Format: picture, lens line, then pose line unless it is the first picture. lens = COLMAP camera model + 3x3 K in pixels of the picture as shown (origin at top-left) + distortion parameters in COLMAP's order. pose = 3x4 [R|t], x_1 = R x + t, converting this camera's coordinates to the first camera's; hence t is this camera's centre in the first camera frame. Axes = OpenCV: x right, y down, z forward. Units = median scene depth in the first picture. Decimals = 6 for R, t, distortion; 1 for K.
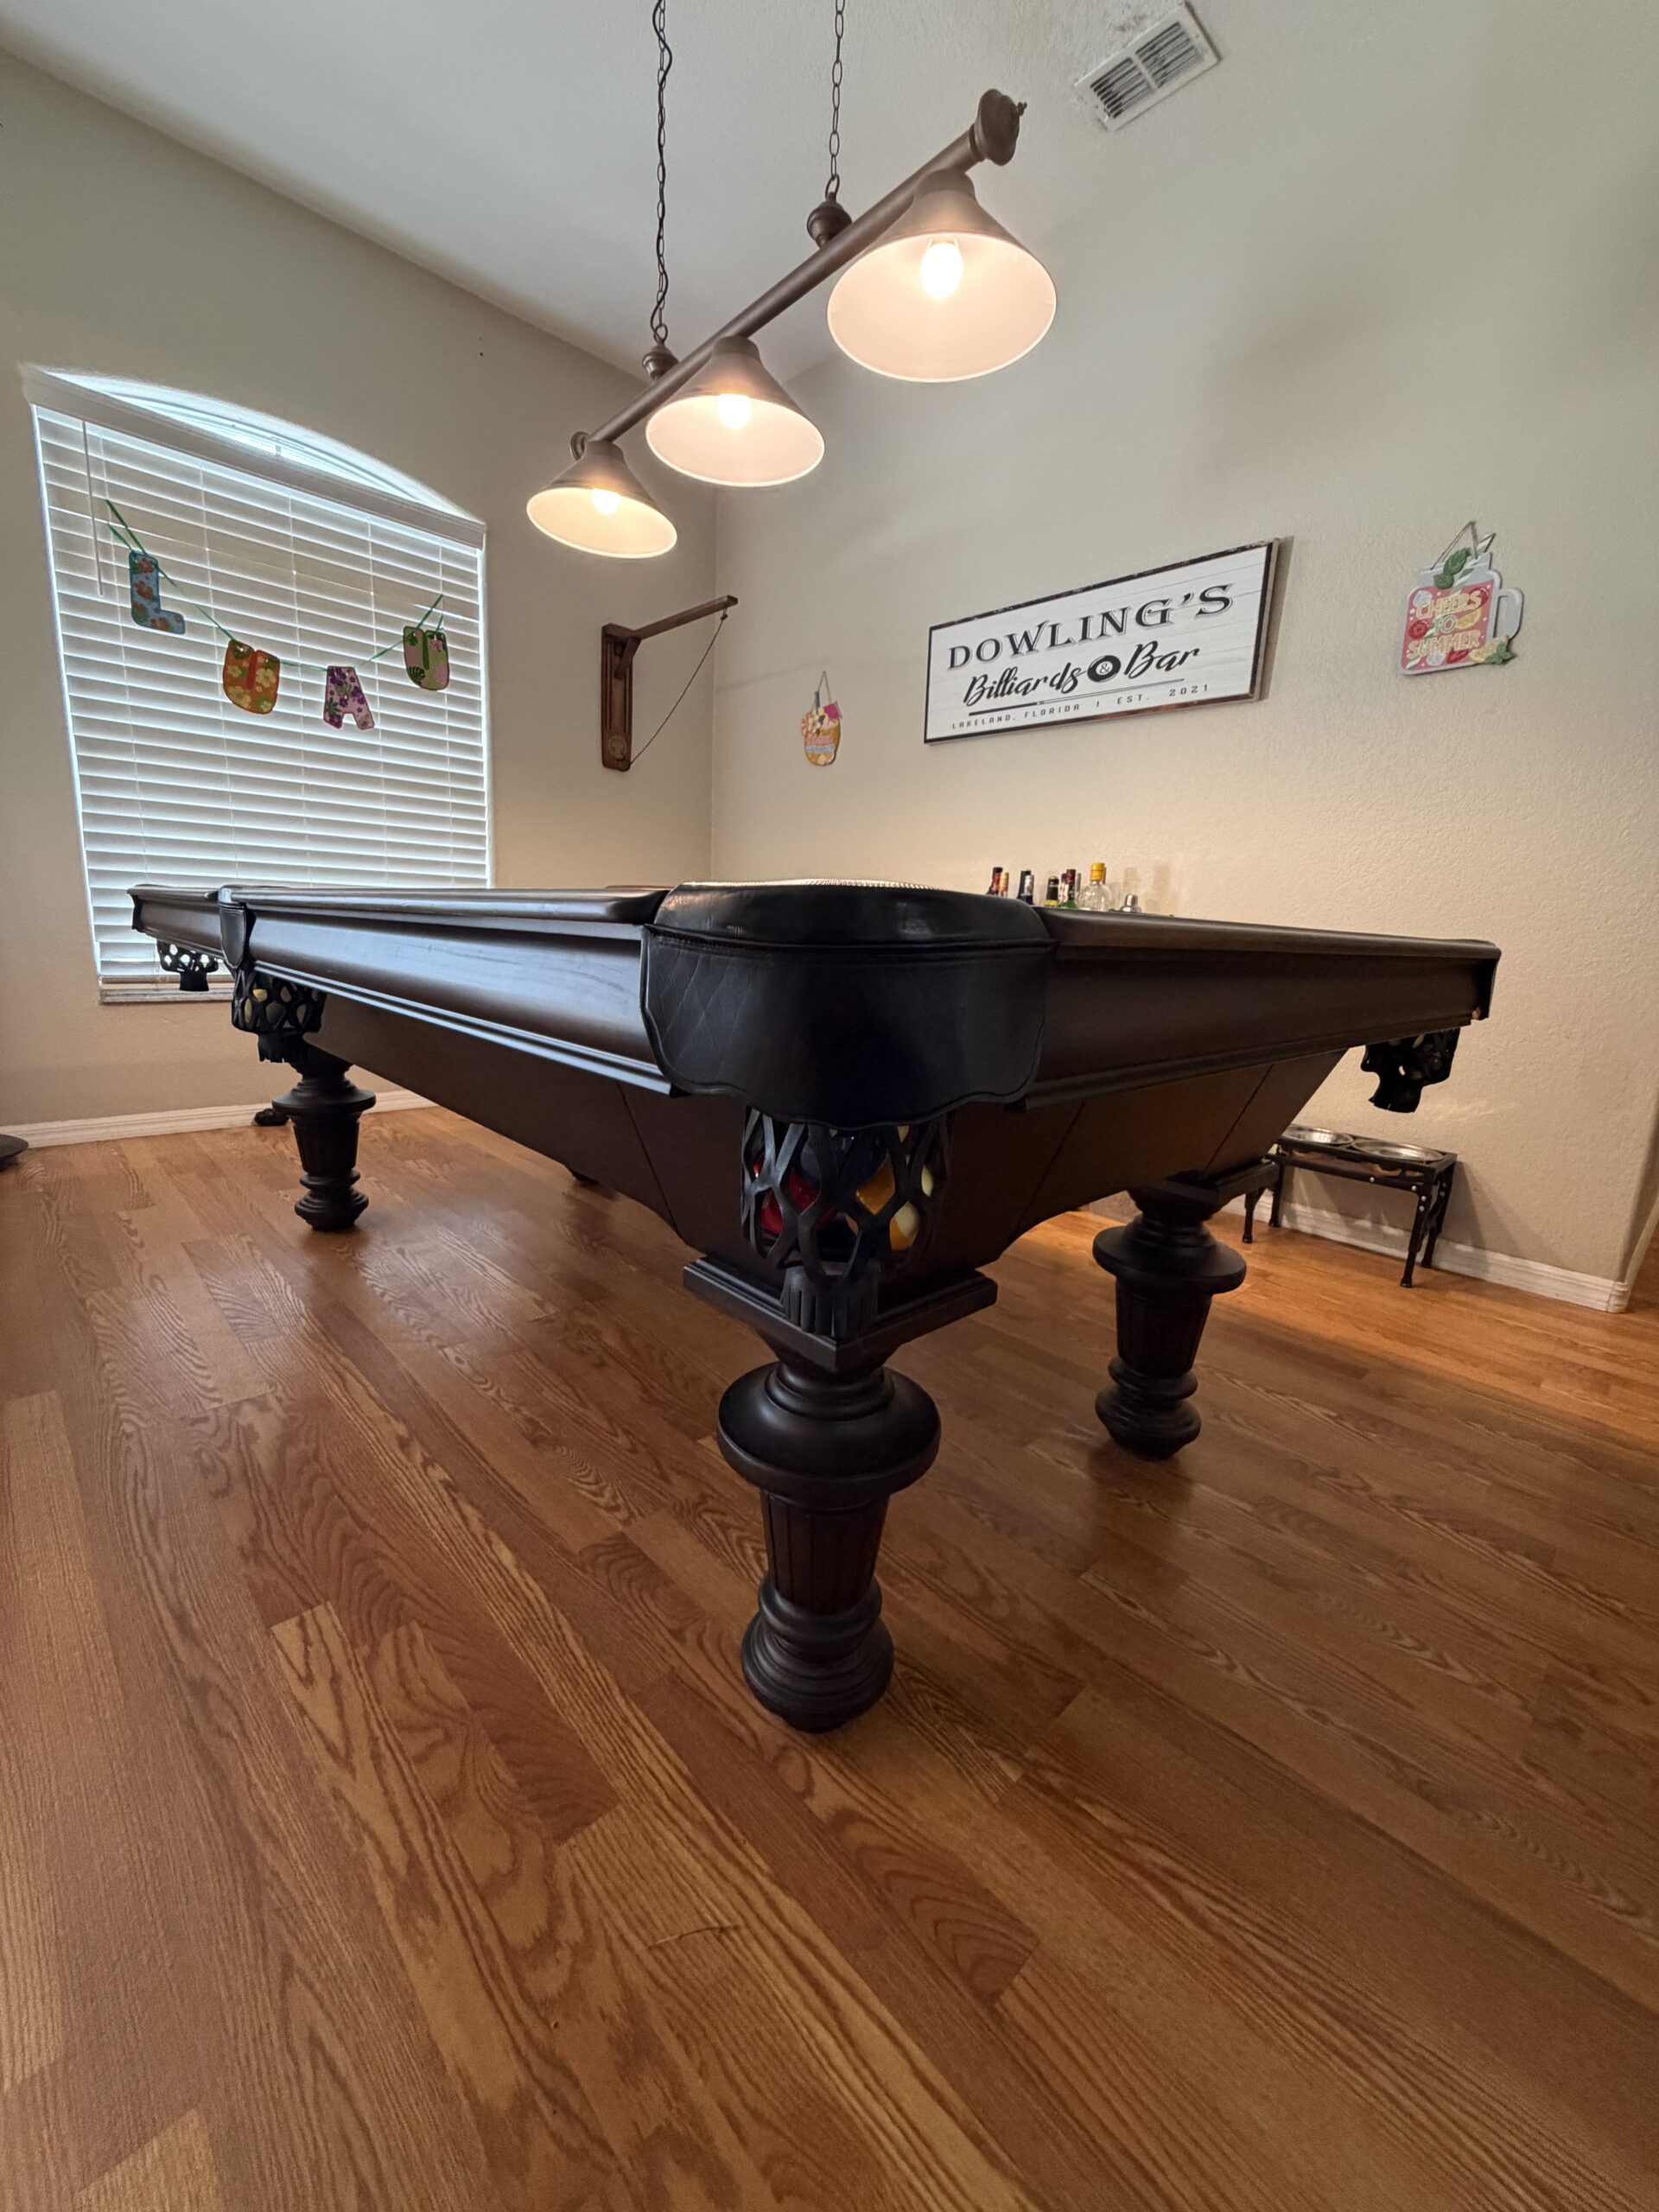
lens RADIAL K [[883.2, 0, 831.8], [0, 883.2, 1098.5], [0, 0, 1]] dist [-0.000439, -0.000024]
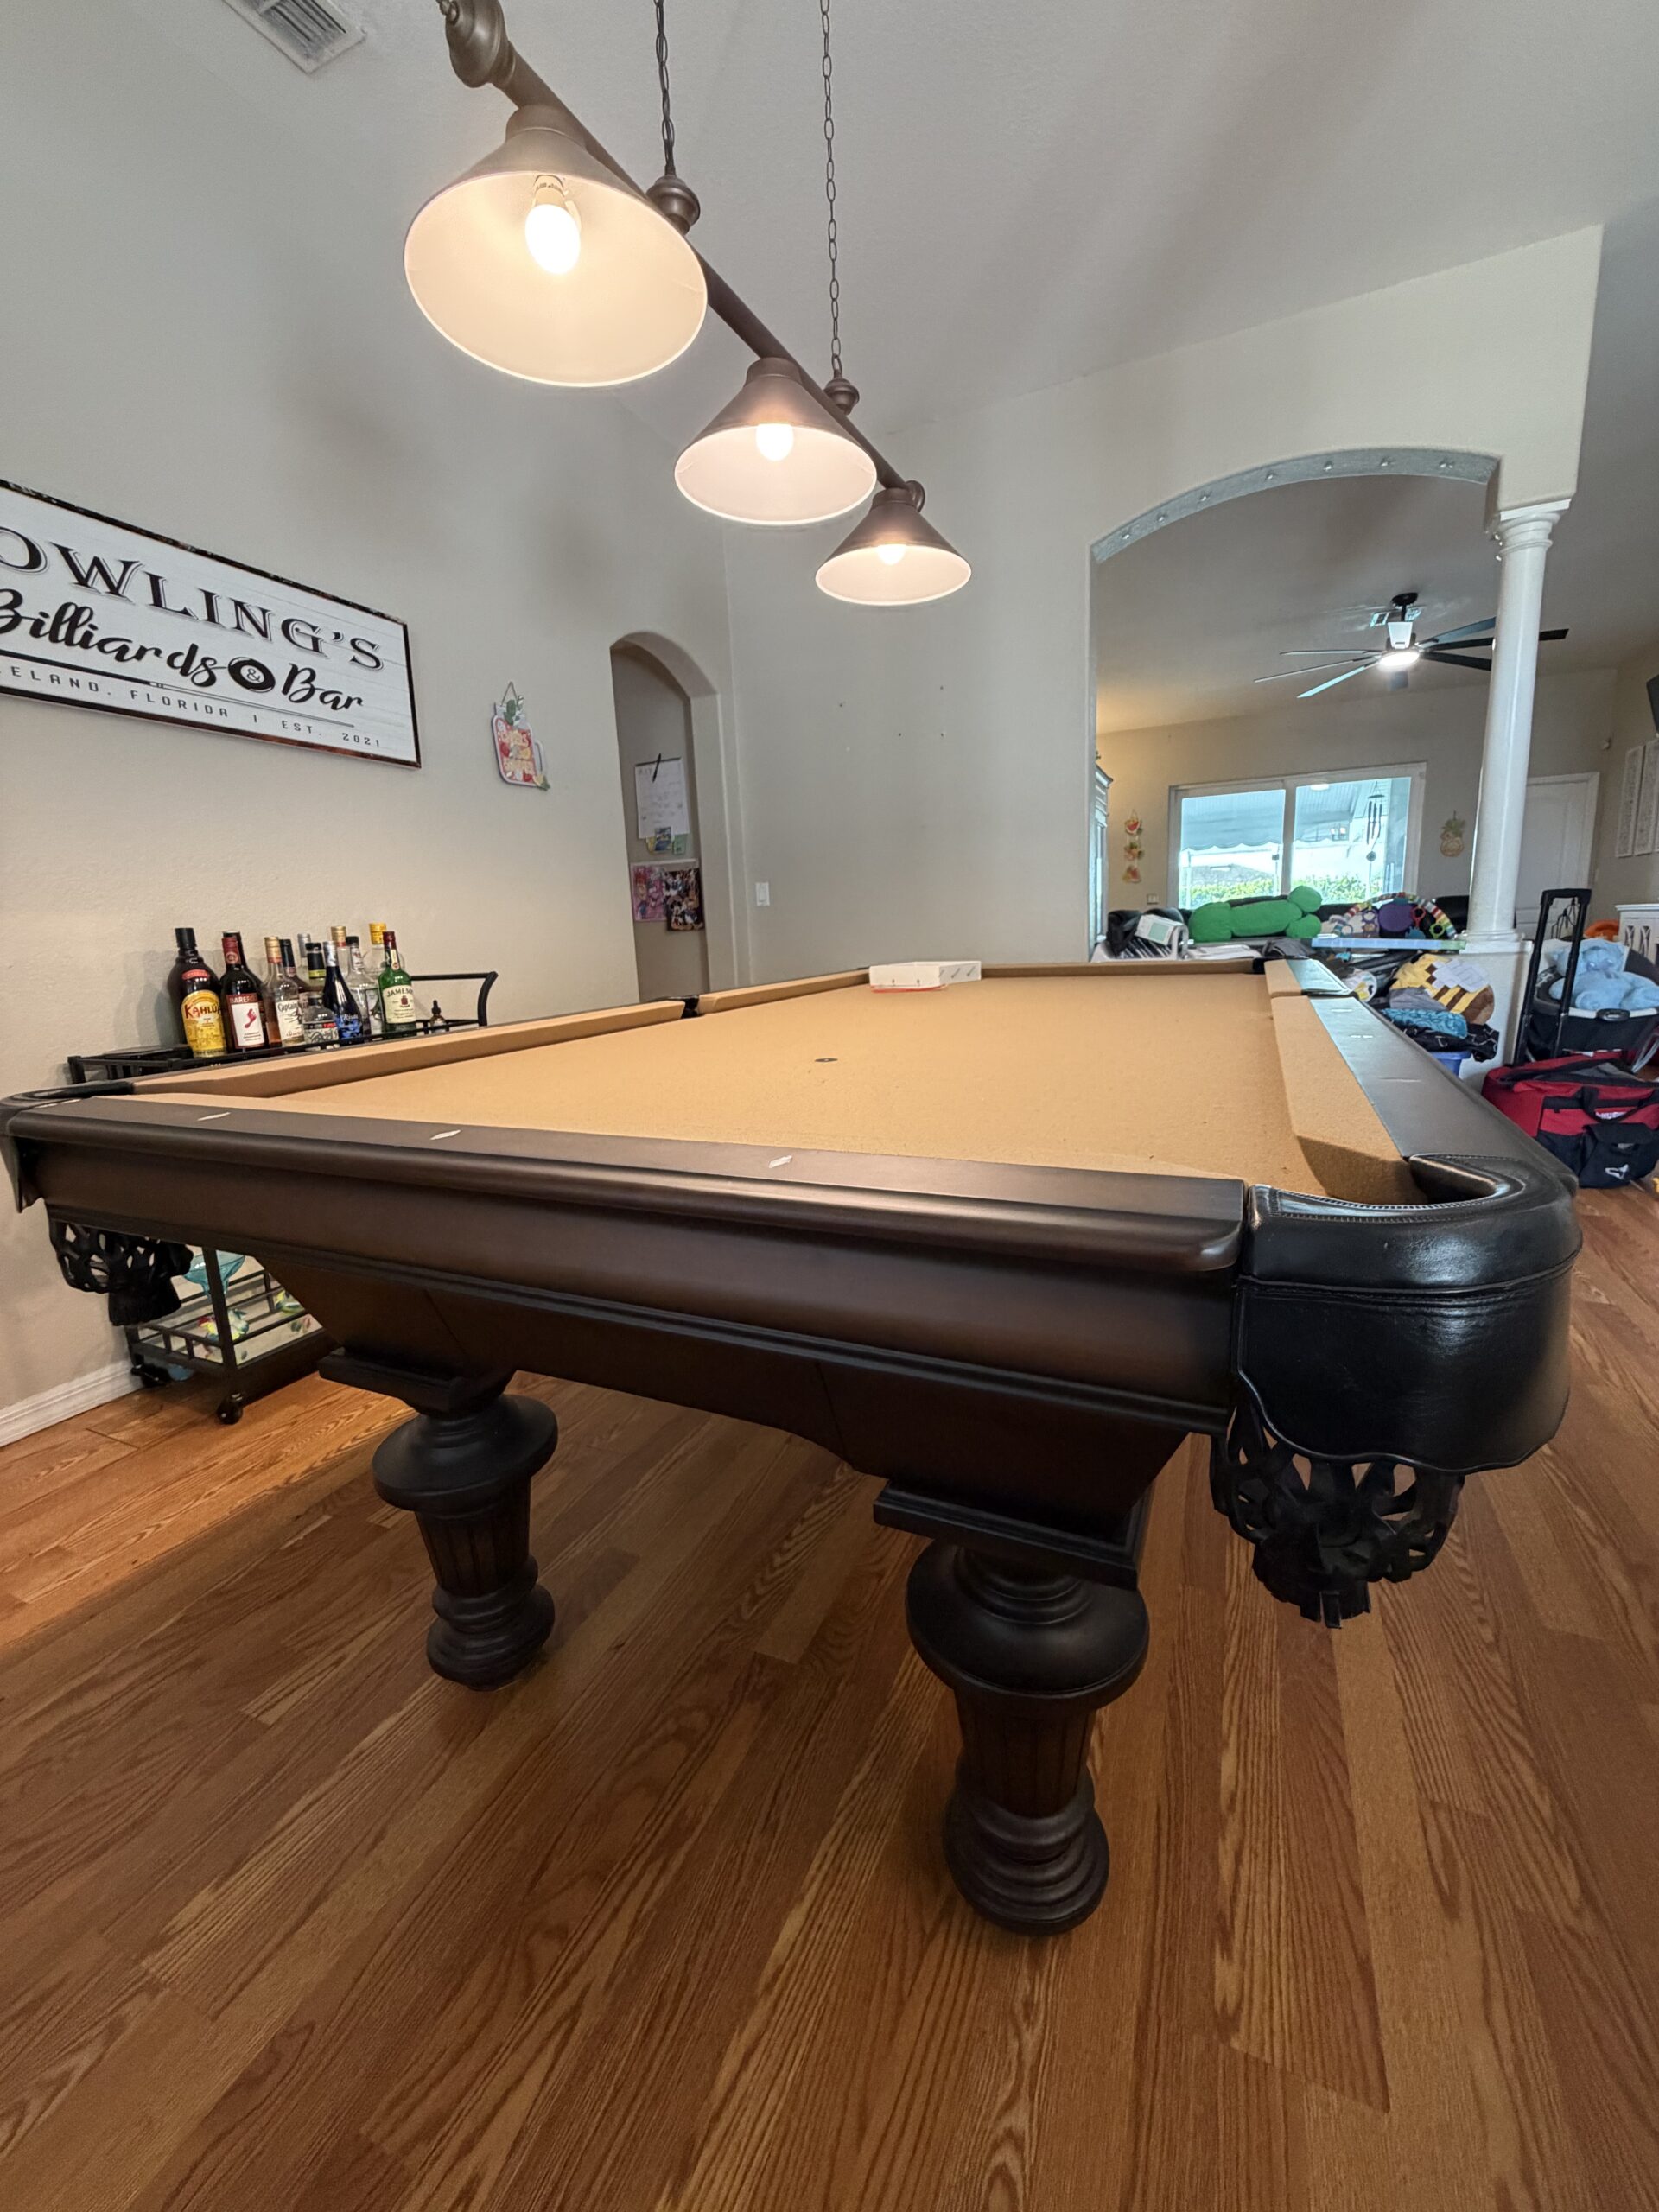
lens RADIAL K [[880.3, 0, 830.6], [0, 880.3, 1098.5], [0, 0, 1]] dist [-0.000904, -0.000189]
pose [[-0.368174, -0.203843, 0.907136, -0.736143], [0.208210, 0.932815, 0.294118, -0.289201], [-0.906144, 0.297161, -0.300996, 0.981458]]
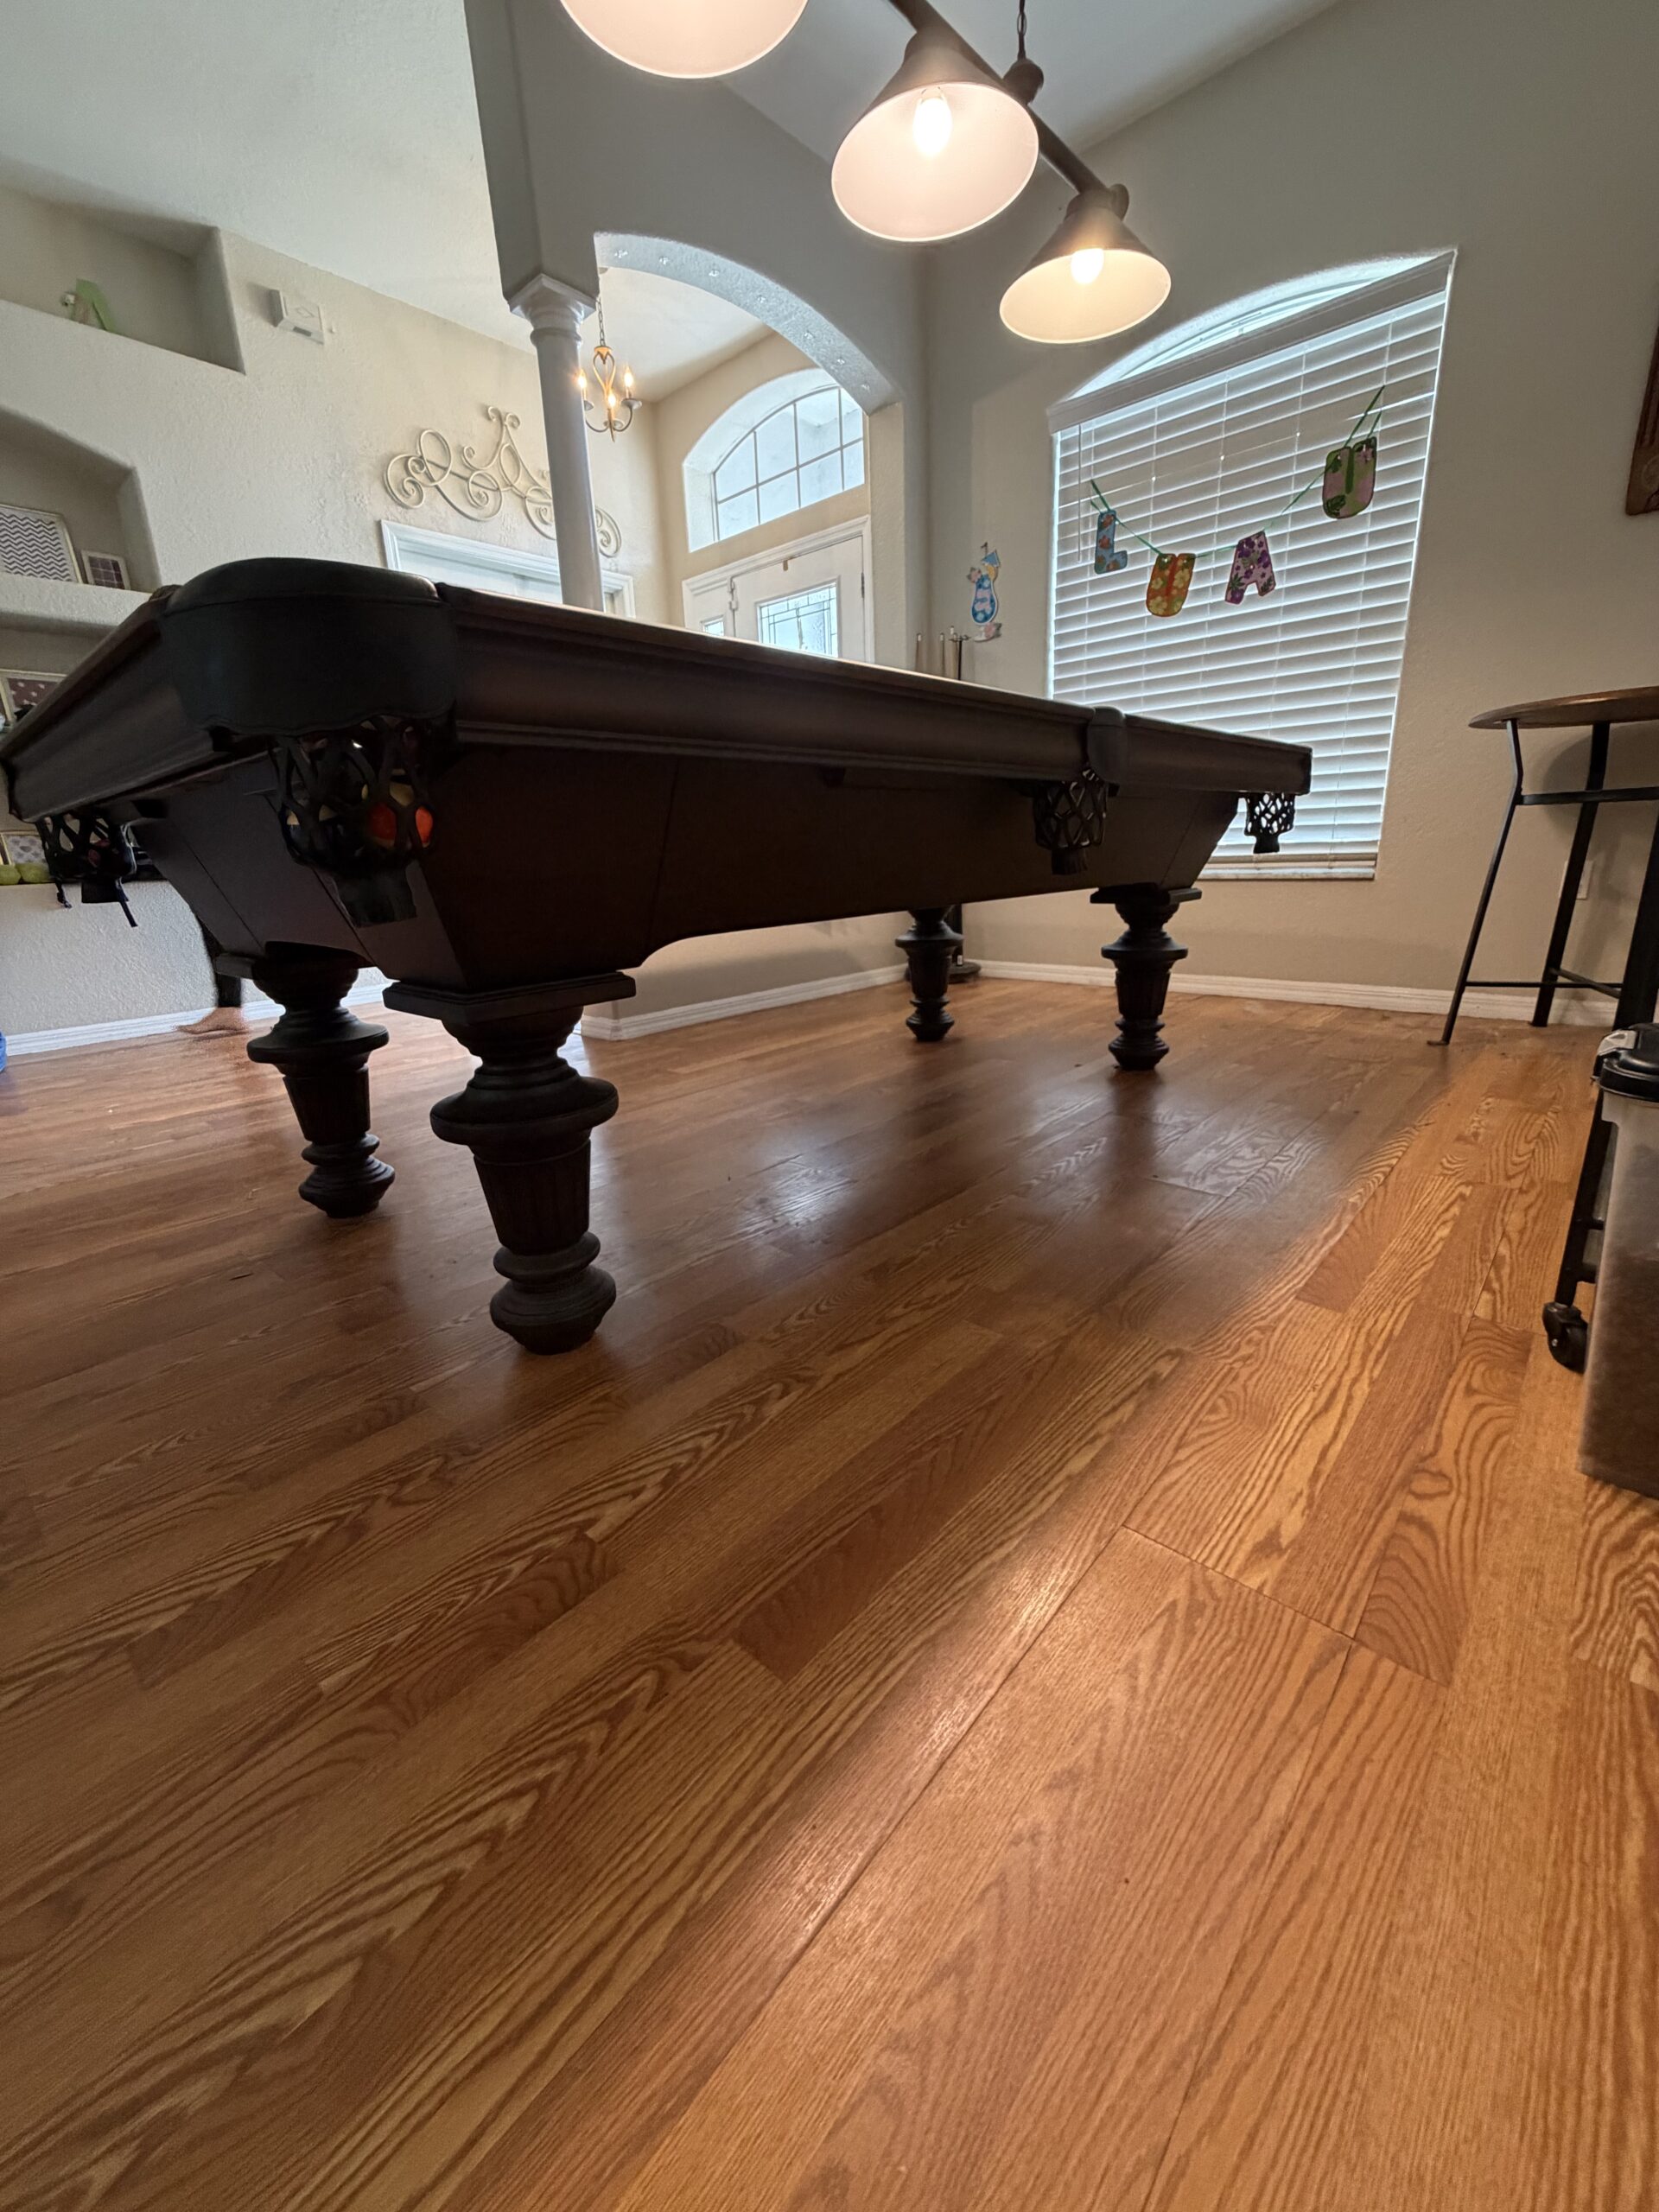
lens RADIAL K [[882.8, 0, 831.1], [0, 882.8, 1099.5], [0, 0, 1]] dist [0.000725, -0.000232]
pose [[0.071027, 0.227085, -0.971281, 0.652678], [-0.153990, 0.964563, 0.214254, -0.024194], [0.985516, 0.134350, 0.103479, 0.656352]]
